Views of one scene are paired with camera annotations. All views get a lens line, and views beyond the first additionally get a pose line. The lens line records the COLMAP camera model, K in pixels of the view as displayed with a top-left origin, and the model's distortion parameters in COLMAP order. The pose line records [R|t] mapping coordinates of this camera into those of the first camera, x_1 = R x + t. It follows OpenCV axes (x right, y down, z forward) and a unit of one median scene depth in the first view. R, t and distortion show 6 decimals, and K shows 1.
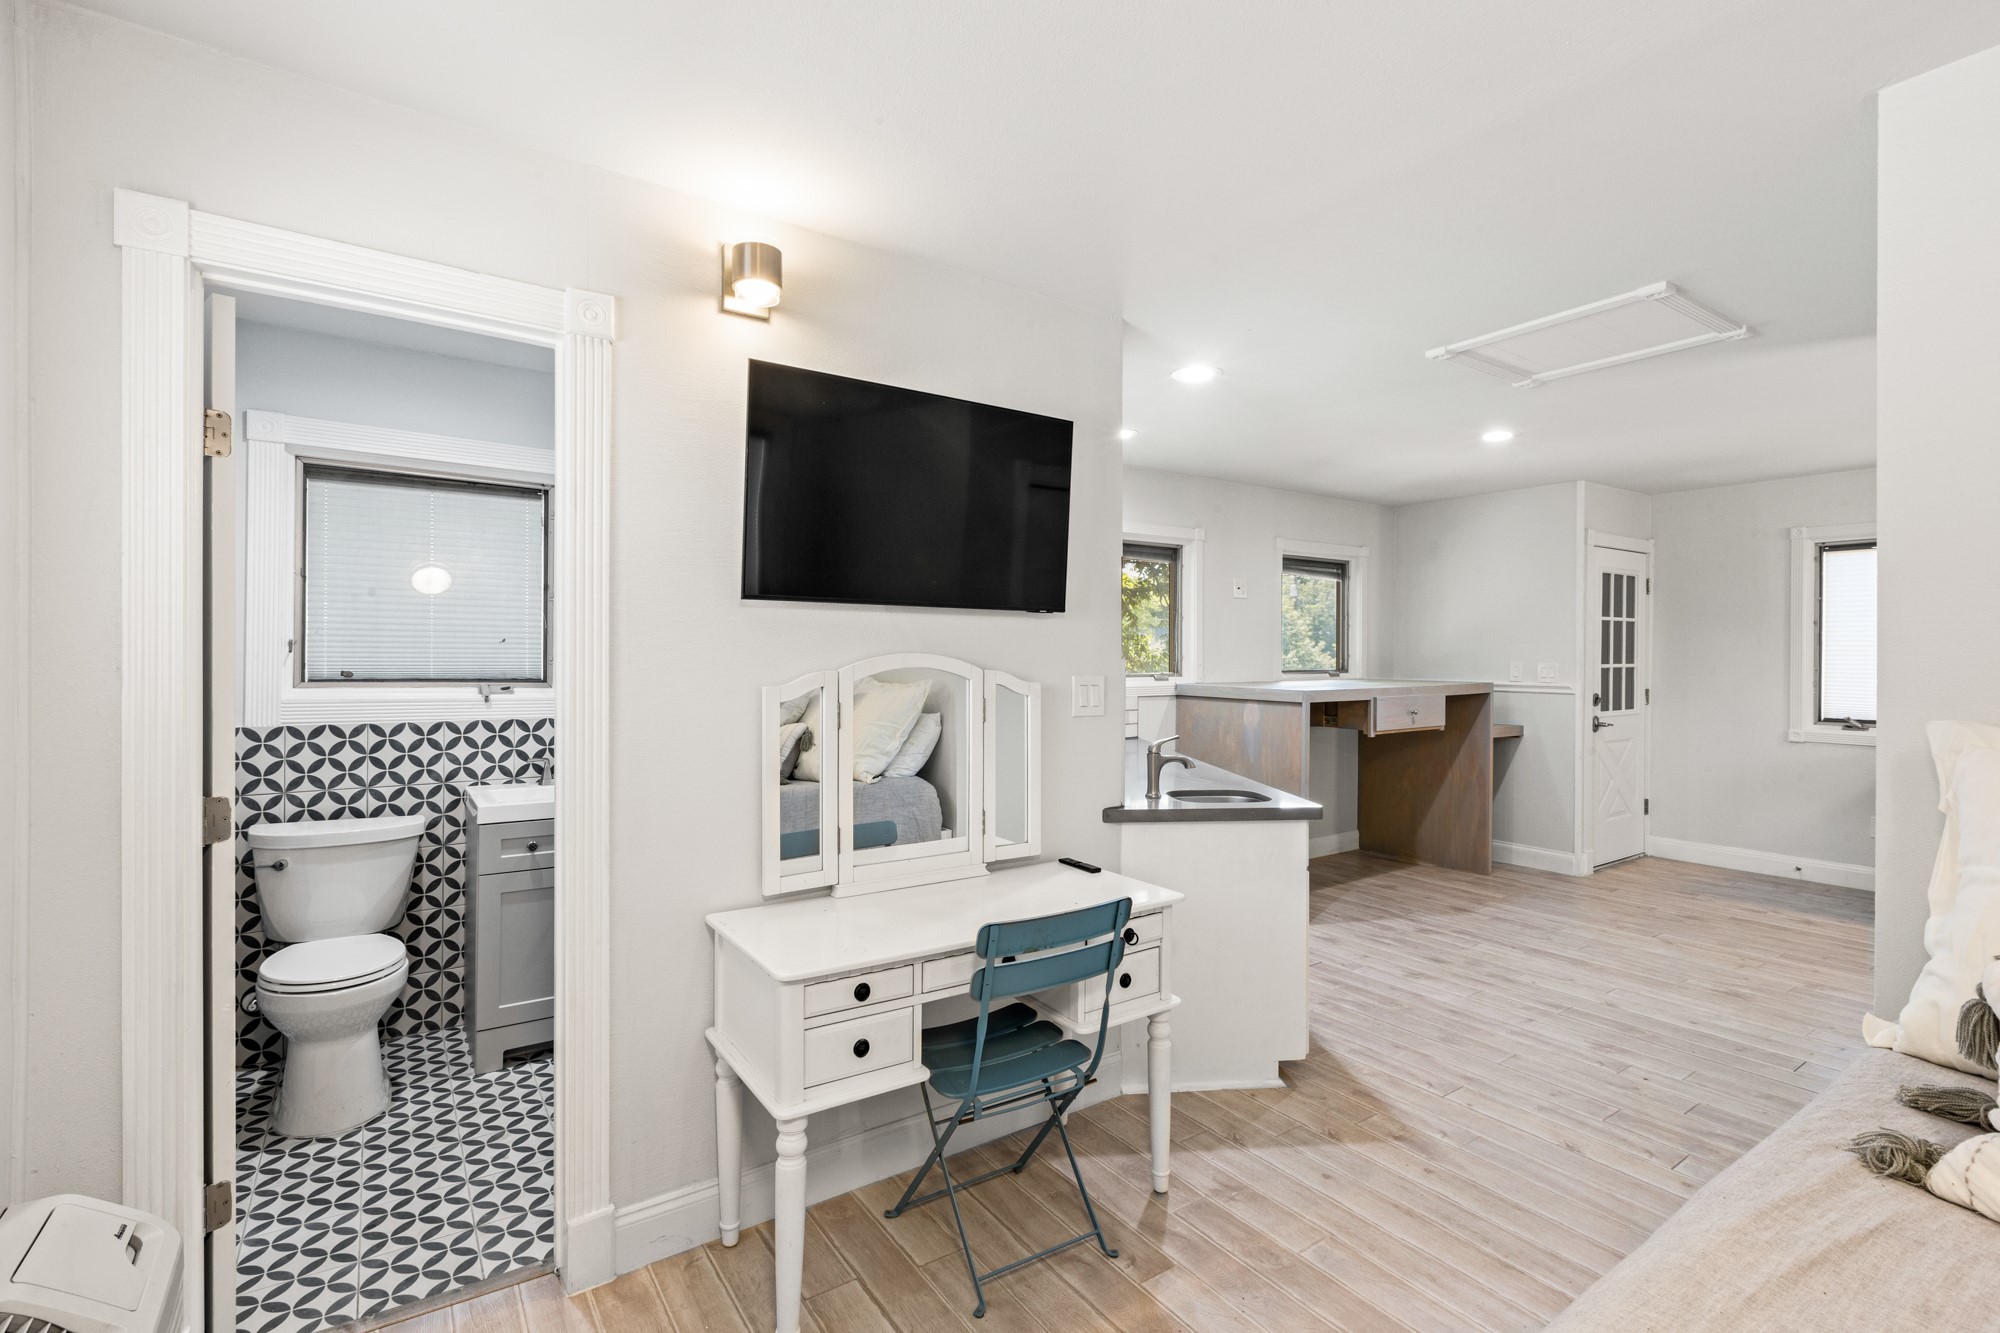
lens RADIAL K [[912.0, 0, 991.8], [0, 912.0, 657.9], [0, 0, 1]] dist [0.002663, 0.000681]
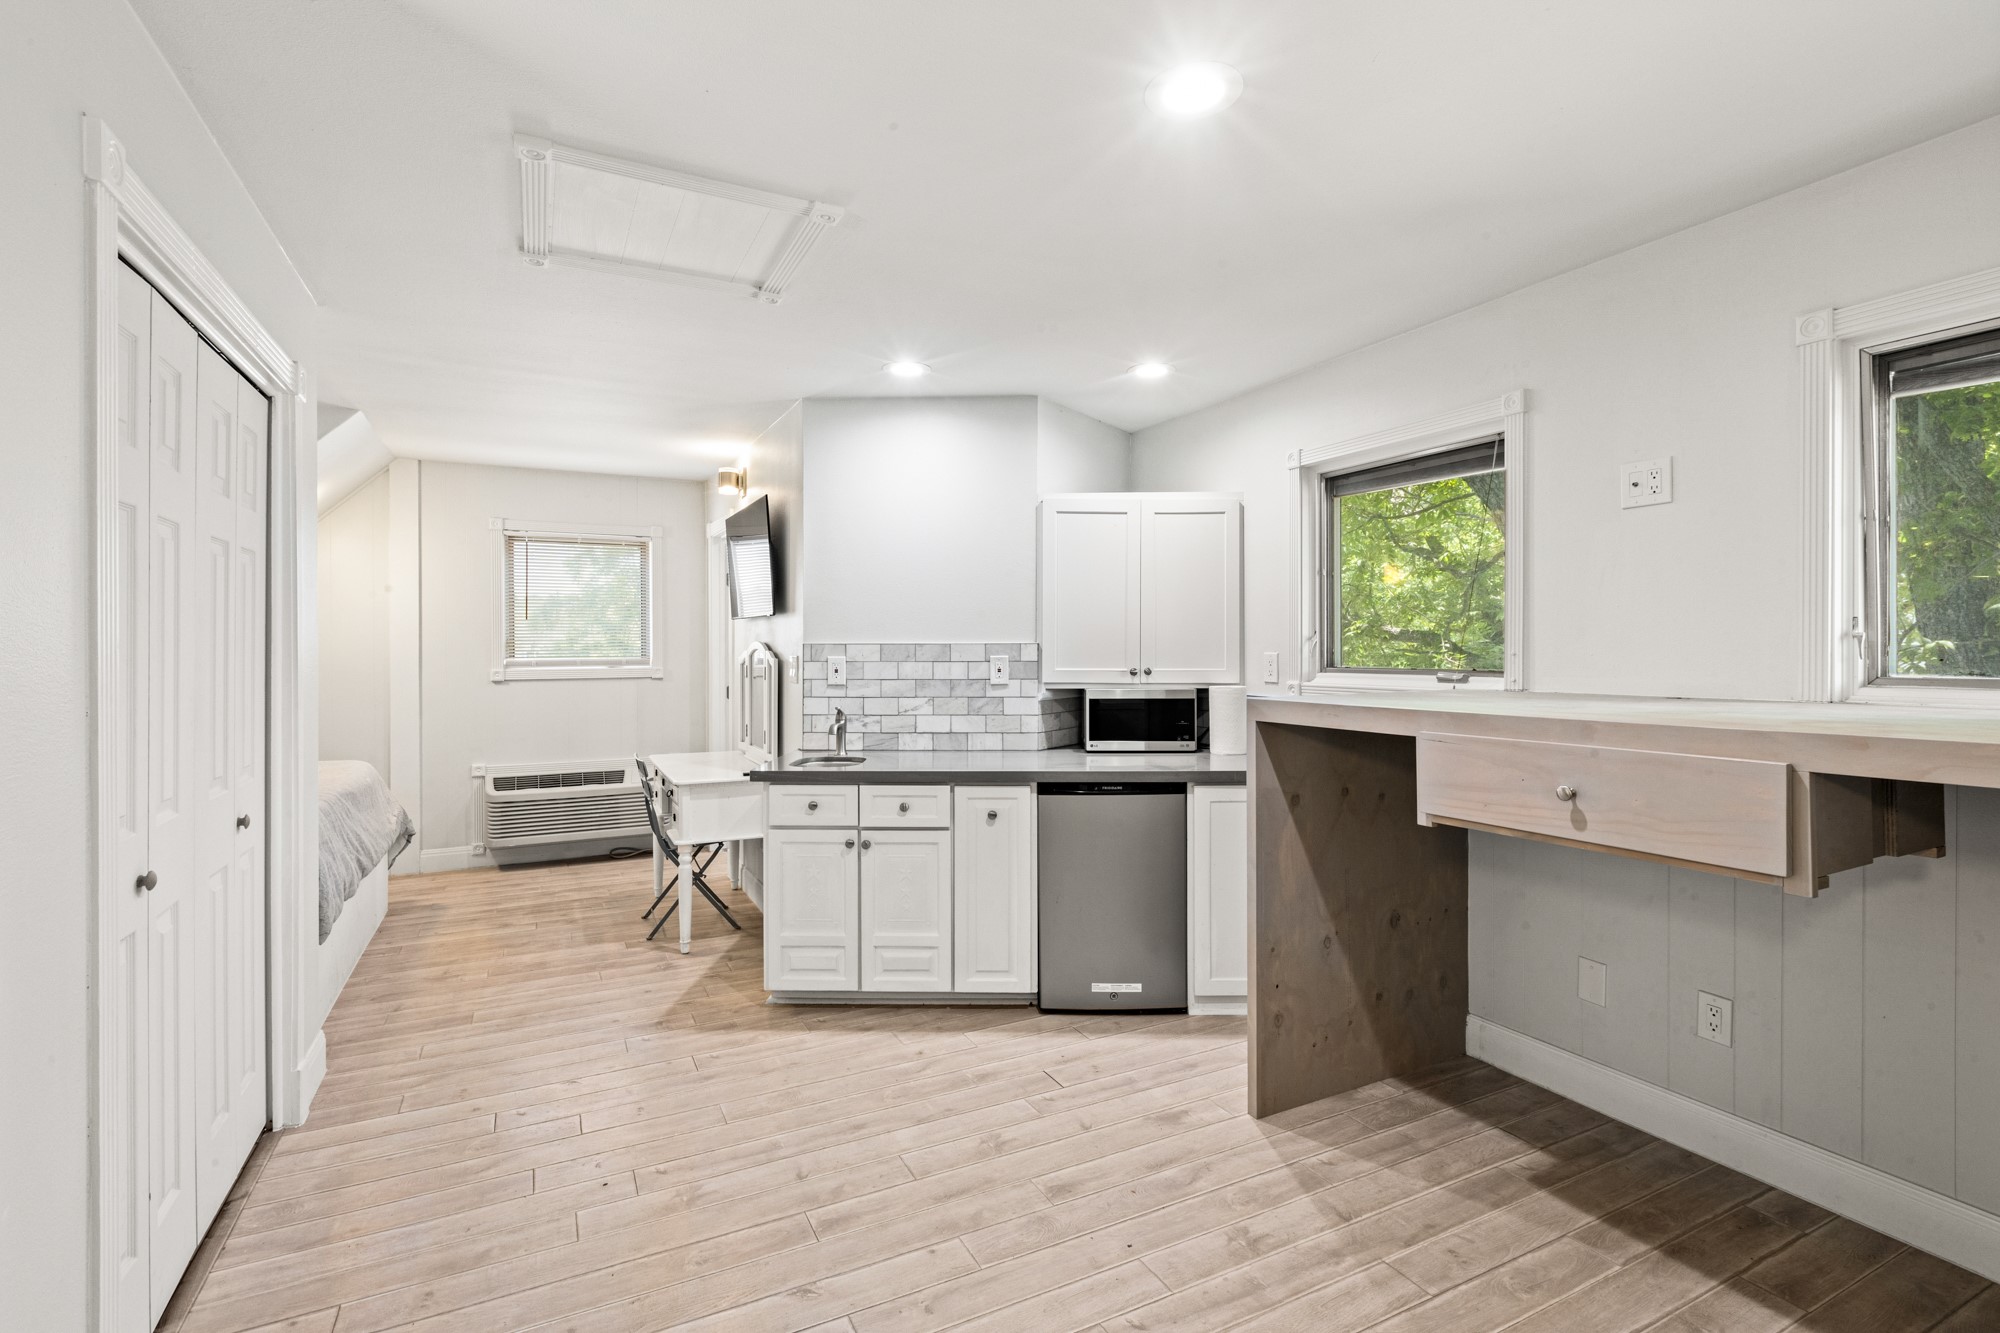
lens RADIAL K [[912.0, 0, 990.1], [0, 912.0, 654.7], [0, 0, 1]] dist [0.002663, 0.000681]
pose [[-0.134678, 0.000099, -0.990889, 1.290826], [-0.005630, 0.999984, 0.000865, 0.012711], [0.990873, 0.005695, -0.134675, 1.281813]]
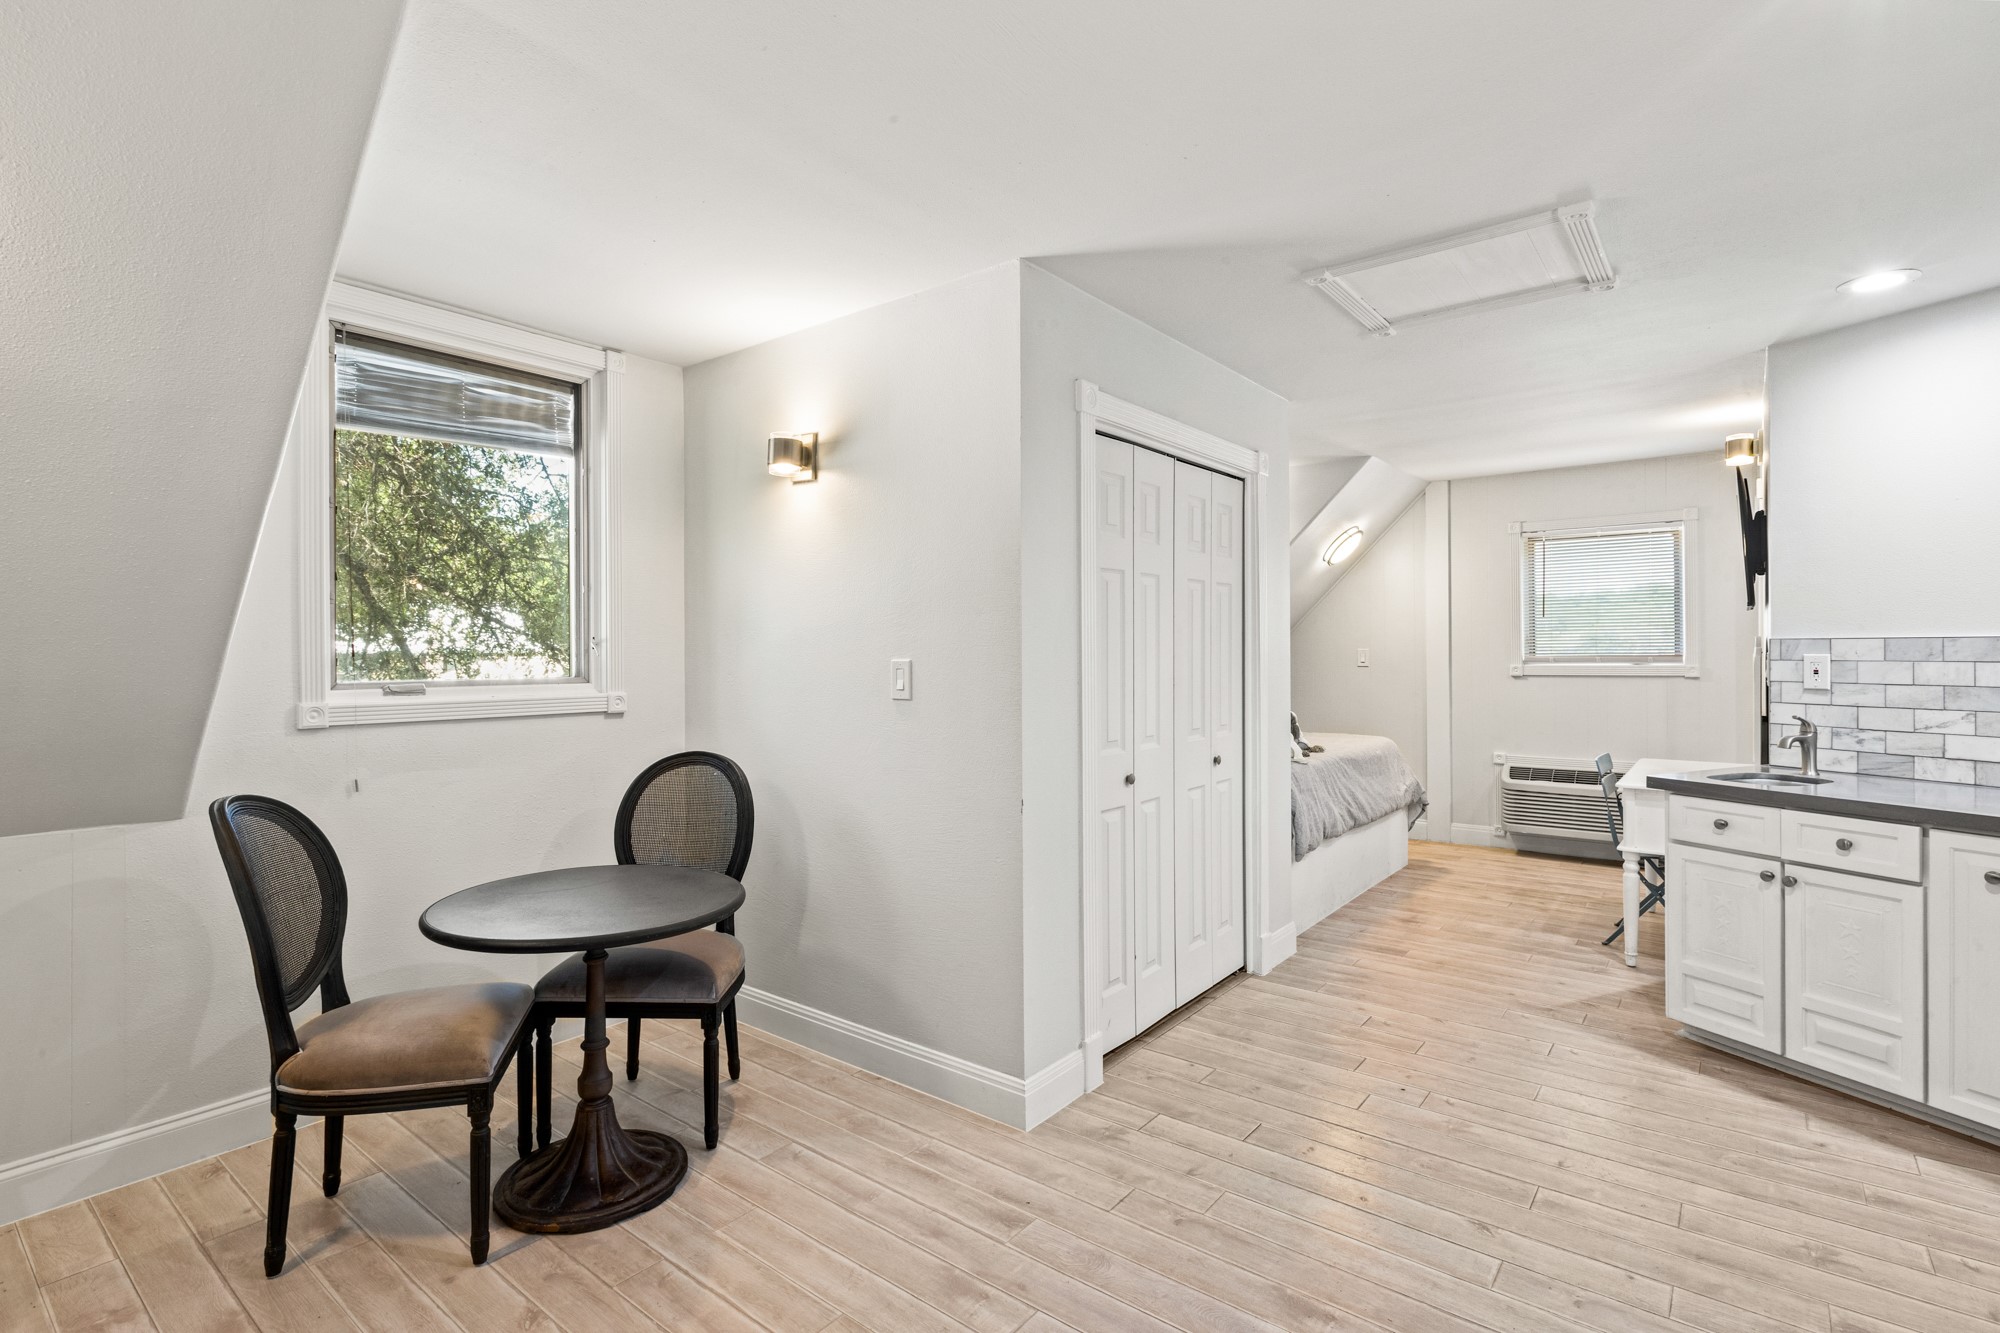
lens RADIAL K [[946.6, 0, 1012.1], [0, 946.6, 652.4], [0, 0, 1]] dist [-0.002678, -0.001565]
pose [[-0.951624, 0.001012, -0.307265, 1.251754], [-0.001416, 0.999970, 0.007678, 0.009095], [0.307263, 0.007741, -0.951593, 1.613827]]
